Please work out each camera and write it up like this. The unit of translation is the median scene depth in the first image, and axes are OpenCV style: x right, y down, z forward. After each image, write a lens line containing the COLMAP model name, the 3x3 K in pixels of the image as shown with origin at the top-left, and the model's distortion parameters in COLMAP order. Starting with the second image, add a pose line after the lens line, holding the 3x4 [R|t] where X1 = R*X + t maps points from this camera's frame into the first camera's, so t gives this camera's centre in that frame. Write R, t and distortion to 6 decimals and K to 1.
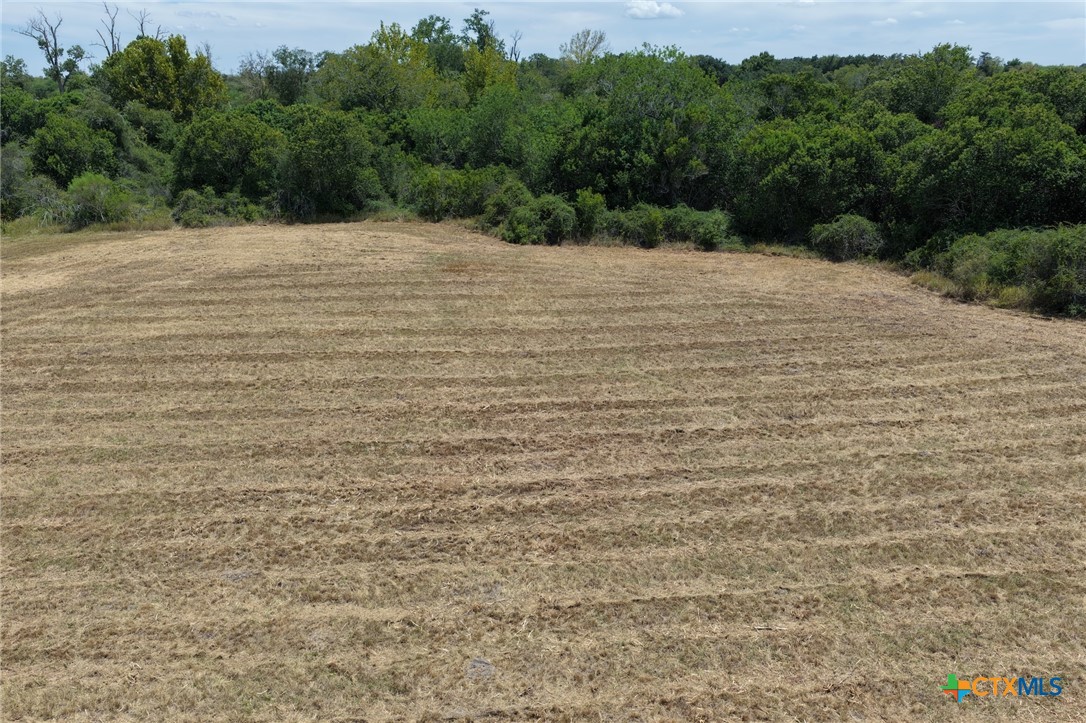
lens RADIAL K [[882.2, 0, 535.1], [0, 882.2, 379.9], [0, 0, 1]] dist [-0.012209, 0.019321]
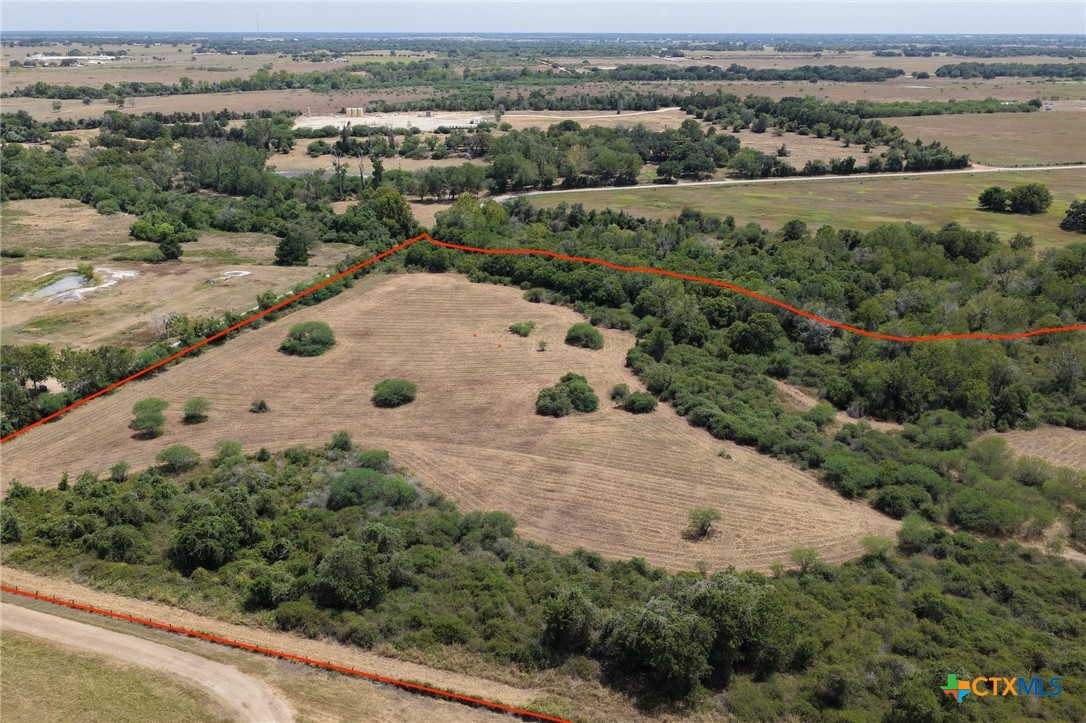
lens RADIAL K [[882.2, 0, 535.1], [0, 882.2, 379.9], [0, 0, 1]] dist [-0.012209, 0.019321]
pose [[0.987906, 0.061113, -0.142502, 1.128168], [-0.052757, 0.996699, 0.061703, 0.081172], [0.145802, -0.053439, 0.987869, -4.142613]]
